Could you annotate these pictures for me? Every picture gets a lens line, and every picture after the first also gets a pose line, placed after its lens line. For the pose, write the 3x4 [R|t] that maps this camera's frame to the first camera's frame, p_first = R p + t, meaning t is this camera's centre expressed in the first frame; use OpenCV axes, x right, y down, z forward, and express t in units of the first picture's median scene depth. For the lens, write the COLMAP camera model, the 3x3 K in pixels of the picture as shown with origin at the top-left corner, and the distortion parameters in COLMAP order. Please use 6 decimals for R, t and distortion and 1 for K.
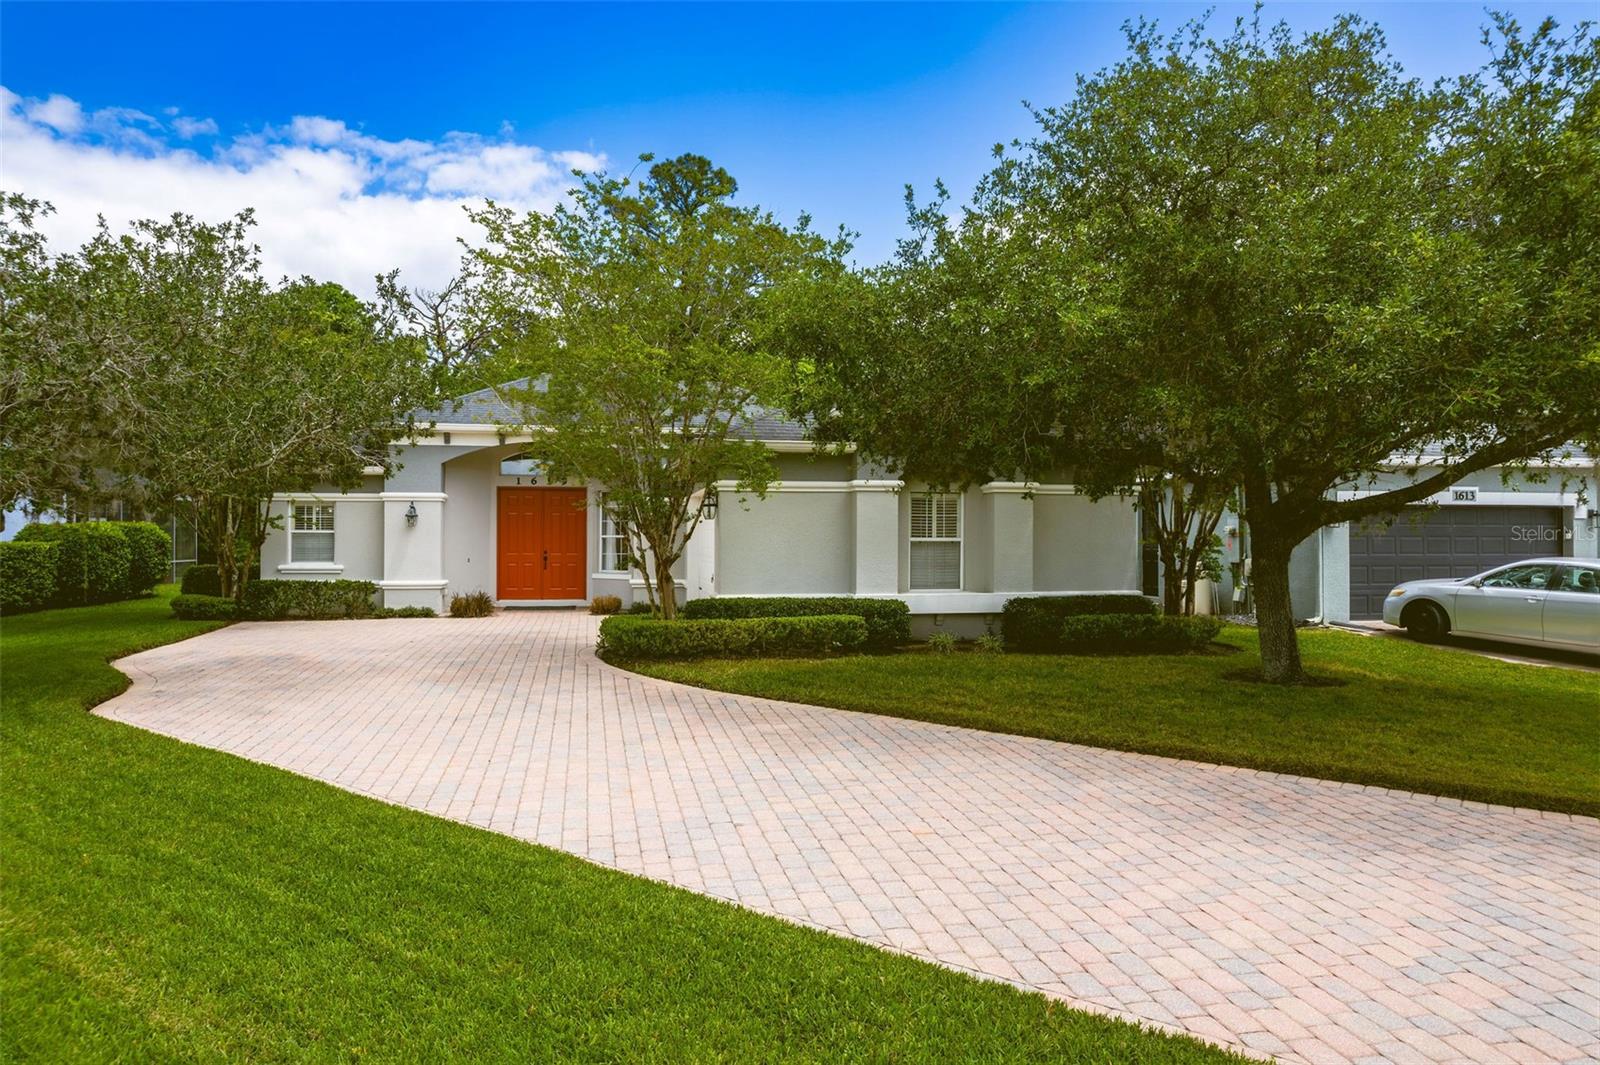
lens RADIAL K [[1021.5, 0, 801.2], [0, 1021.5, 533.5], [0, 0, 1]] dist [-0.057802, 0.040239]
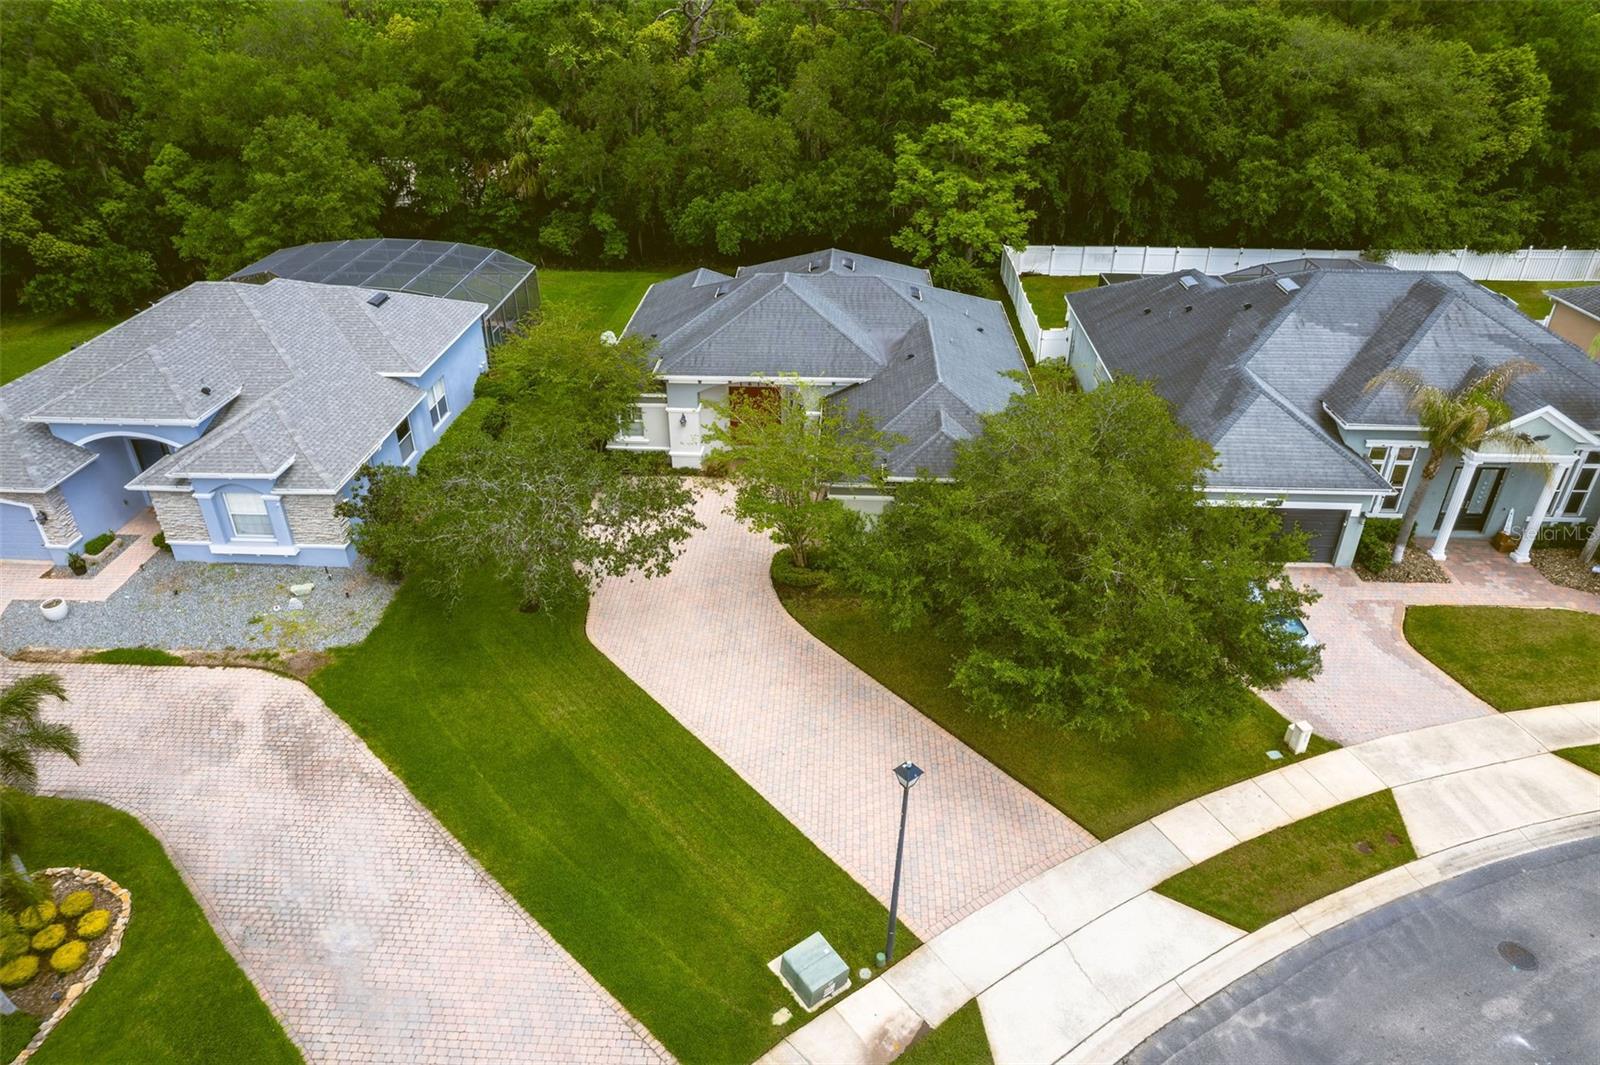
lens RADIAL K [[1021.5, 0, 806.8], [0, 1021.5, 532.1], [0, 0, 1]] dist [-0.057802, 0.040239]
pose [[0.970307, 0.123361, -0.208054, 0.756051], [-0.000401, 0.860984, 0.508632, -2.501528], [0.241876, -0.493446, 0.835468, -1.832632]]
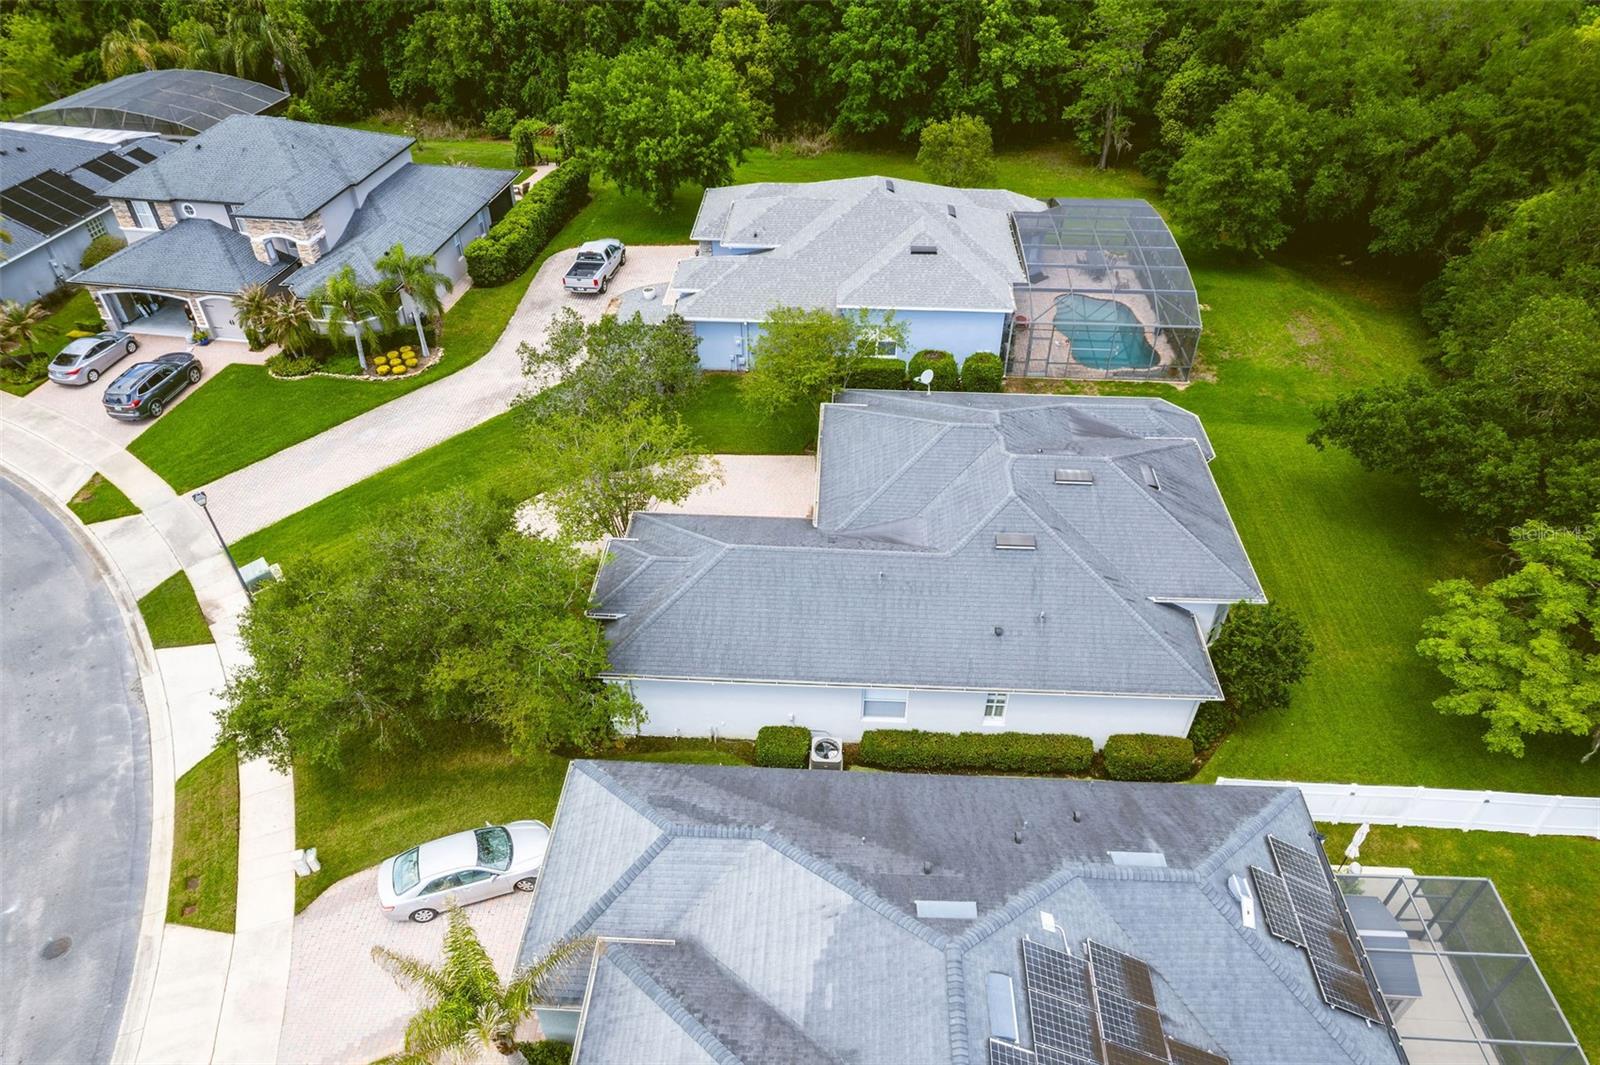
lens RADIAL K [[1021.5, 0, 816.5], [0, 1021.5, 526.9], [0, 0, 1]] dist [-0.057802, 0.040239]
pose [[-0.239530, 0.612406, -0.753381, 3.907283], [-0.000942, 0.775824, 0.630949, -3.767759], [0.970888, 0.151841, -0.185256, 4.584818]]
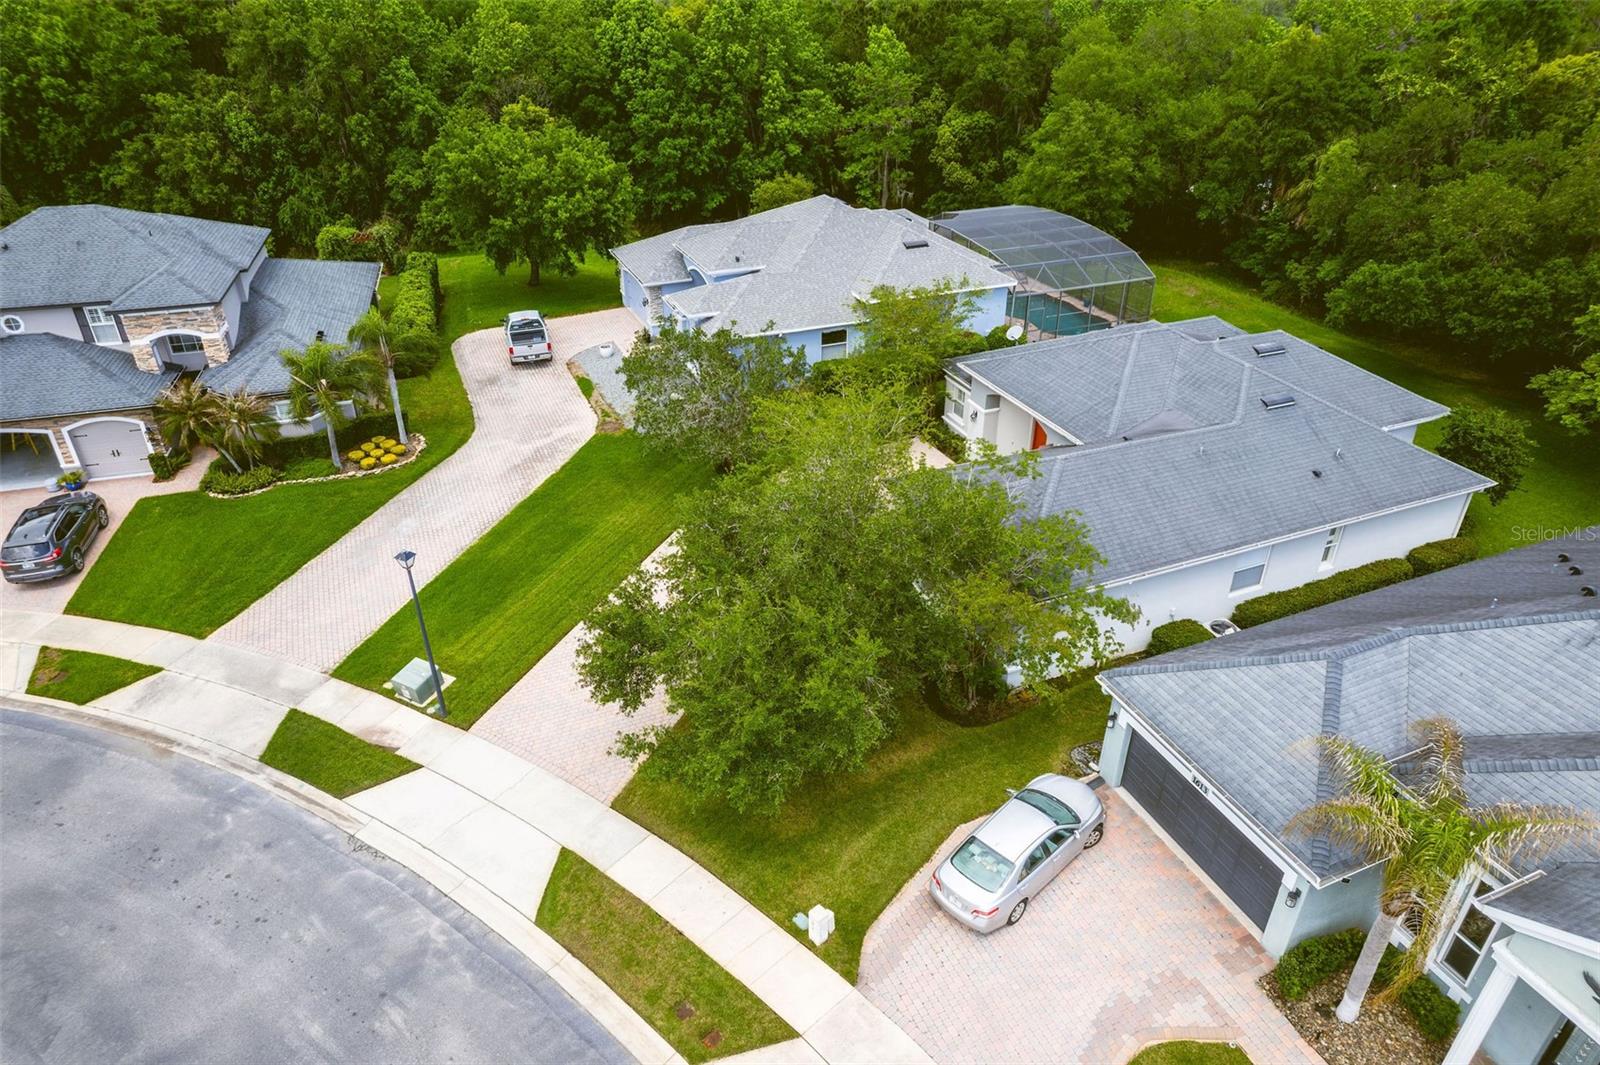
lens RADIAL K [[1021.5, 0, 810.9], [0, 1021.5, 530.3], [0, 0, 1]] dist [-0.057802, 0.040239]
pose [[0.204199, 0.494697, -0.844736, 4.205608], [0.000009, 0.862917, 0.505346, -2.586632], [0.978929, -0.103199, 0.176202, 1.188375]]
